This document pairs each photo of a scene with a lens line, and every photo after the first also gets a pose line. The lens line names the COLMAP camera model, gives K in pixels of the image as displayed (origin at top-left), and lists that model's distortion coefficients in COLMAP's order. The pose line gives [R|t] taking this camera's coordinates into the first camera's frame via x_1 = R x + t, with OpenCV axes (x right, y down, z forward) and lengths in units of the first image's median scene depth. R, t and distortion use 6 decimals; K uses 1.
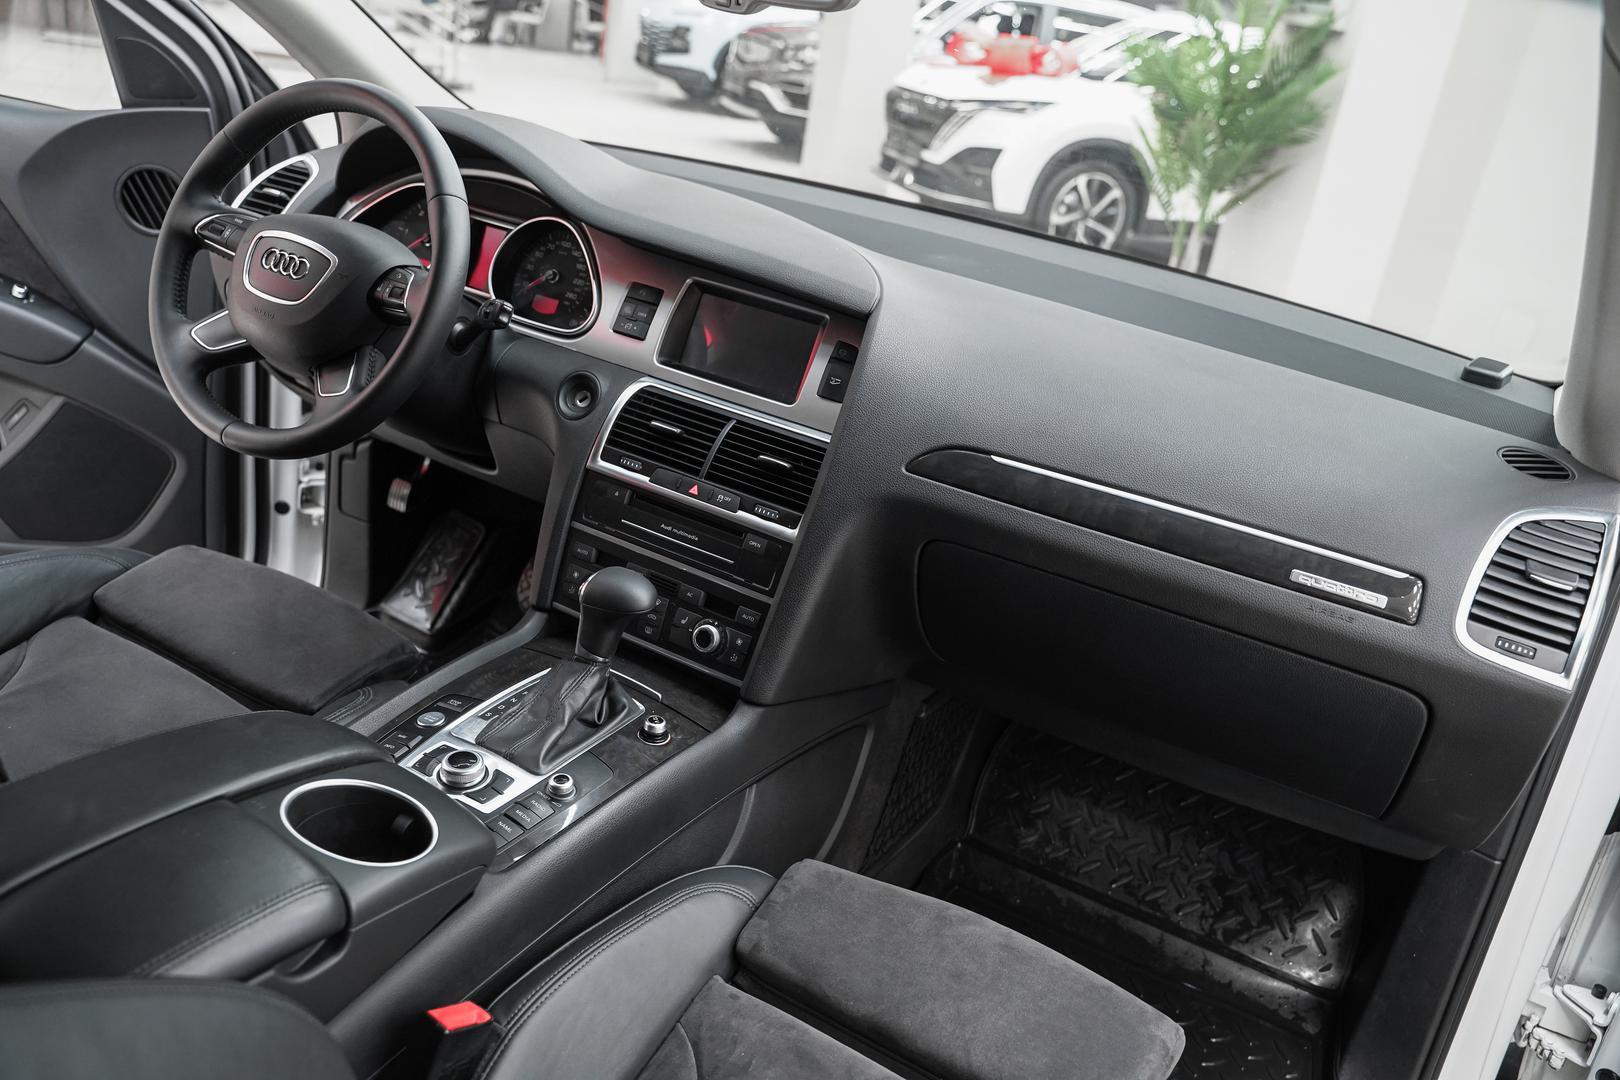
lens RADIAL K [[1286.8, 0, 810.0], [0, 1286.8, 540.0], [0, 0, 1]] dist [-0.017305, 0.005404]
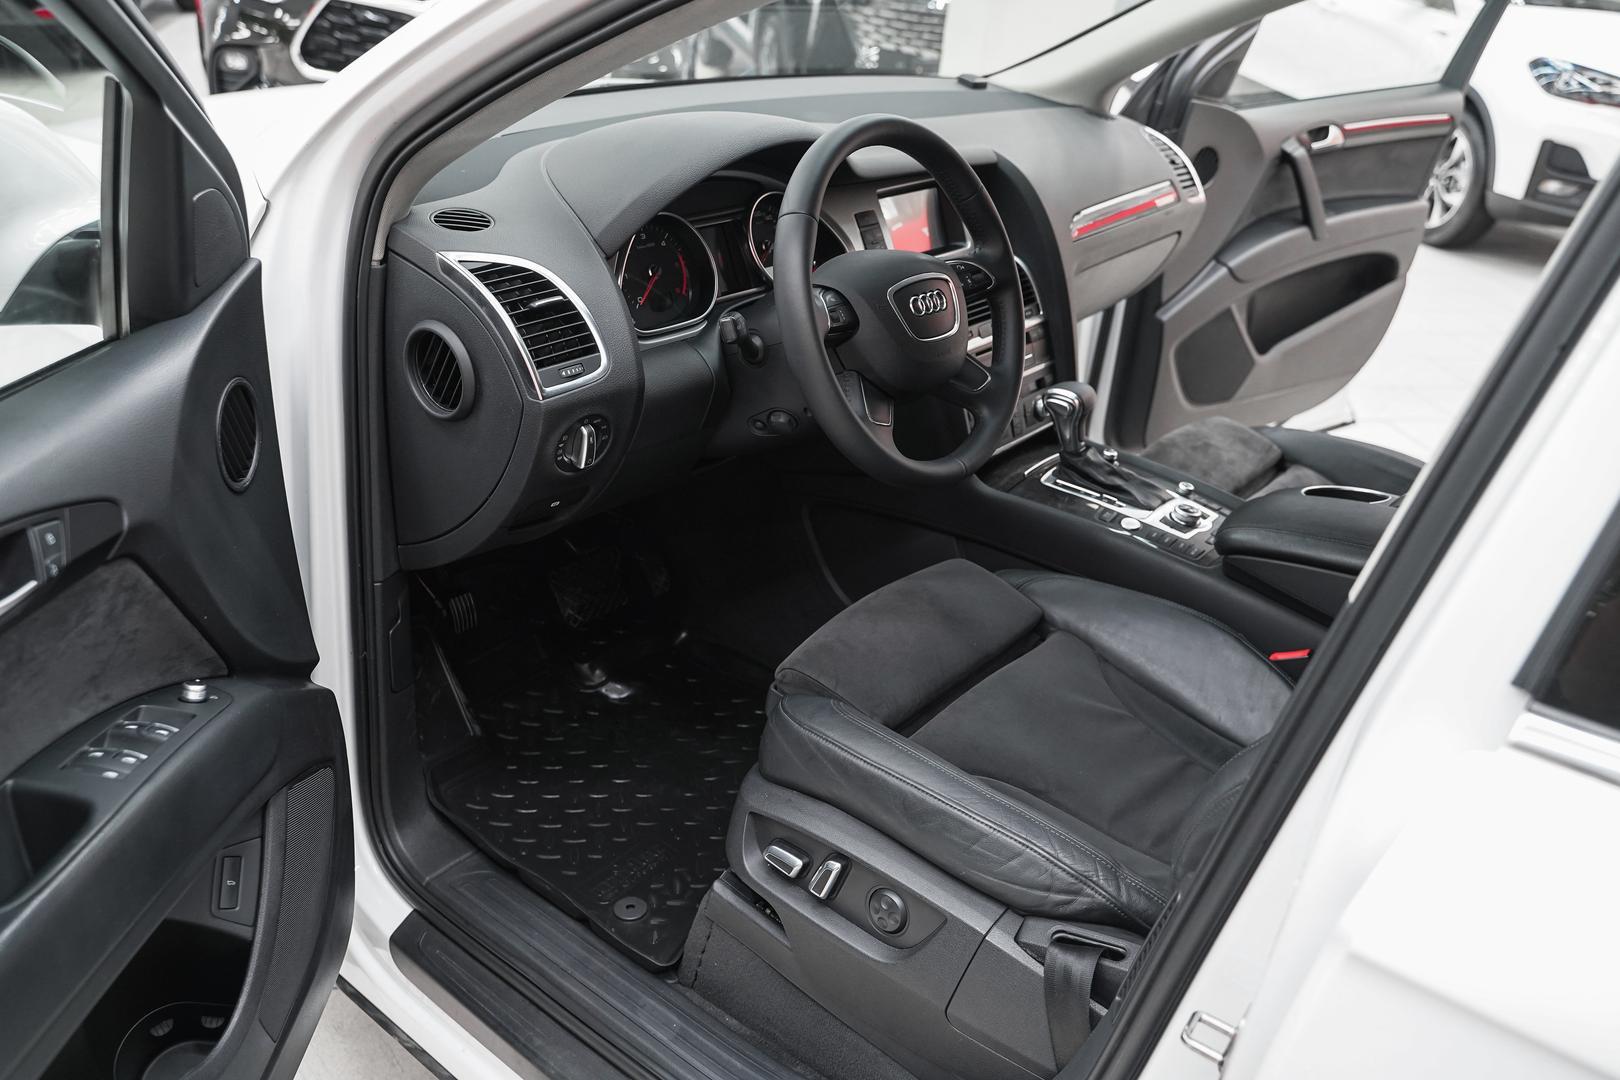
lens RADIAL K [[1317.2, 0, 810.0], [0, 1317.2, 540.0], [0, 0, 1]] dist [-0.016033, -0.000846]
pose [[0.177348, -0.565902, 0.805172, -1.304207], [0.333564, 0.804279, 0.491804, -0.577650], [-0.925896, 0.181356, 0.331402, 0.713101]]
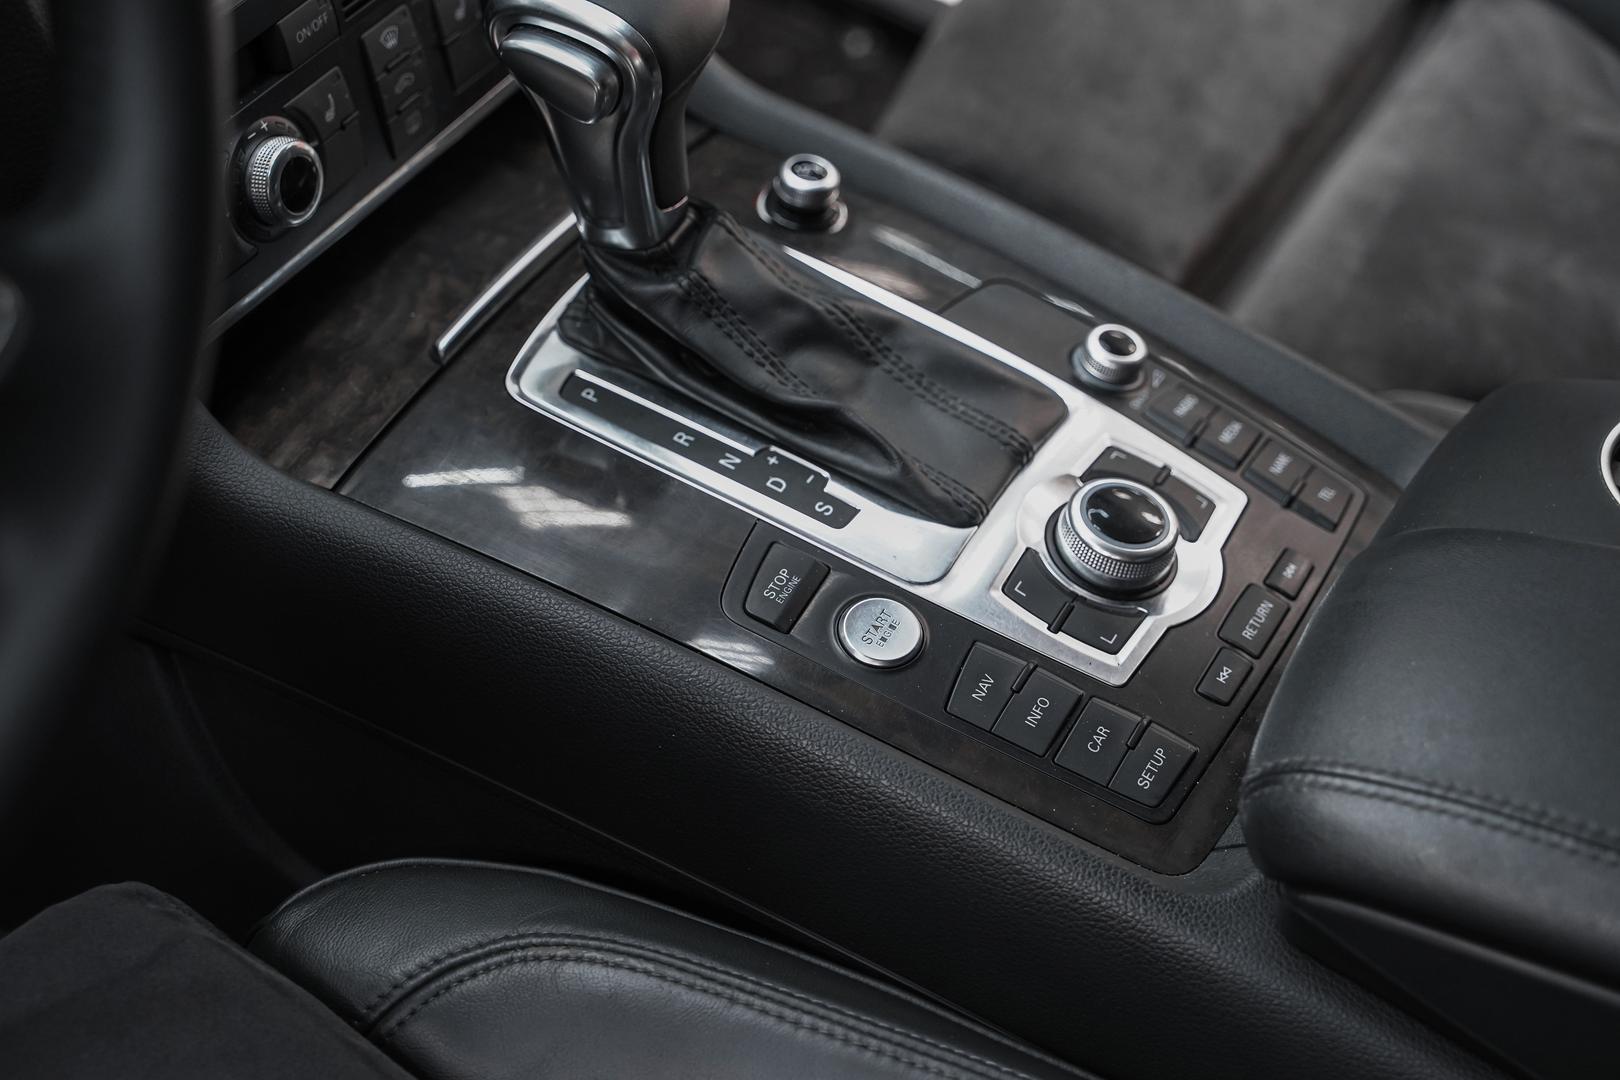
lens RADIAL K [[2710.7, 0, 810.0], [0, 2710.7, 540.0], [0, 0, 1]] dist [0.102027, 0.013265]
pose [[0.012622, -0.798955, 0.601258, -0.581973], [0.272572, 0.581283, 0.766690, -0.343173], [-0.962053, 0.154209, 0.225110, 0.721949]]
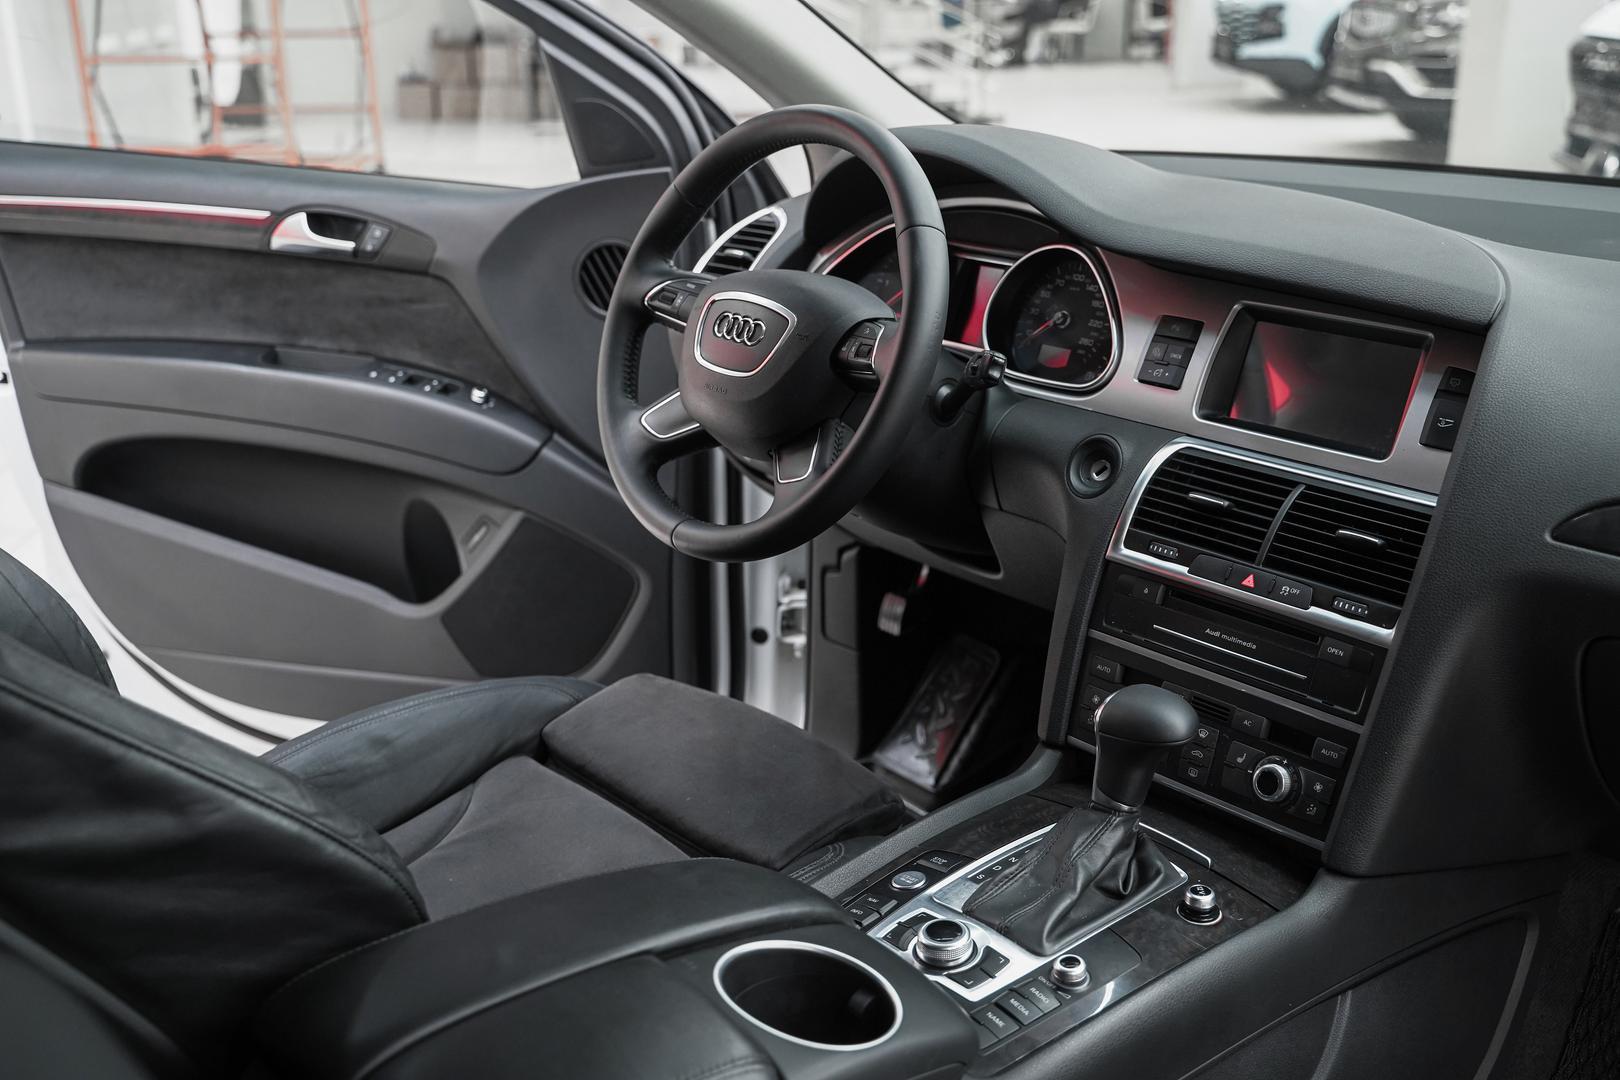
lens RADIAL K [[1709.2, 0, 810.0], [0, 1709.2, 540.0], [0, 0, 1]] dist [-0.012087, 0.029021]
pose [[0.928394, -0.045447, -0.368808, 0.036477], [0.011754, 0.995588, -0.093095, 0.024395], [0.371411, 0.082093, 0.924832, -0.004045]]
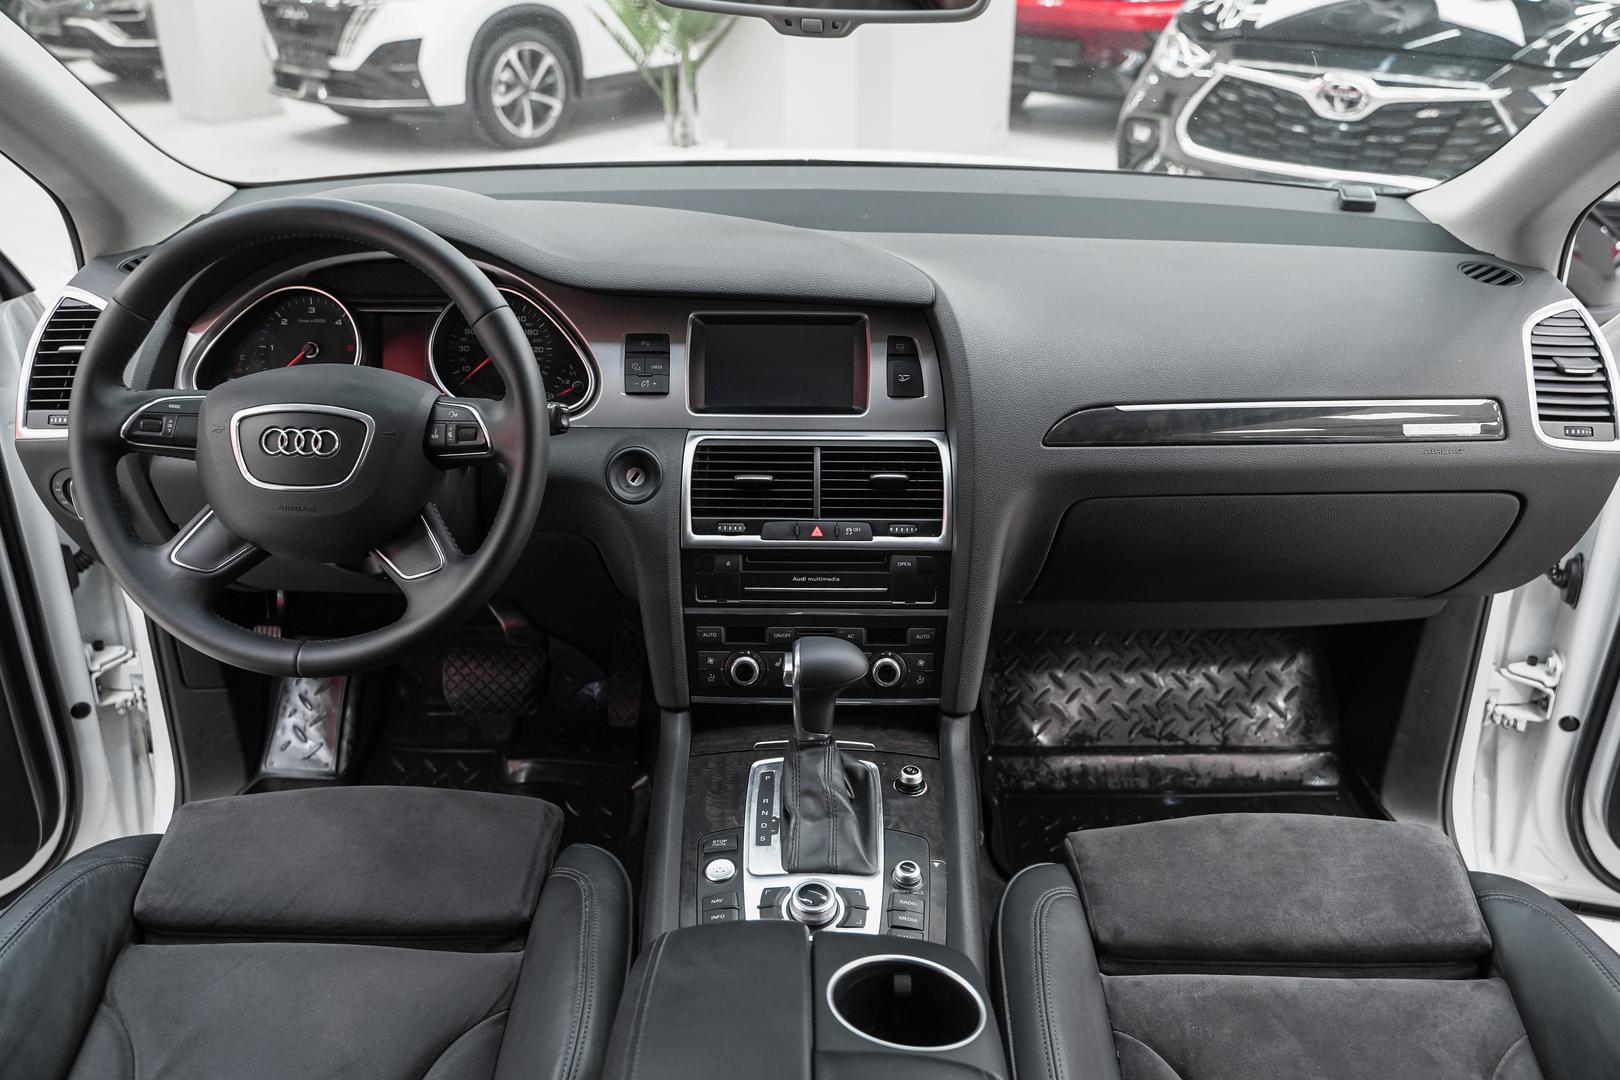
lens RADIAL K [[1317.2, 0, 810.0], [0, 1317.2, 540.0], [0, 0, 1]] dist [-0.016033, -0.000846]
pose [[0.869039, -0.342708, 0.356822, -0.414468], [0.306488, 0.939089, 0.155492, -0.173954], [-0.388376, -0.025767, 0.921141, 0.099246]]
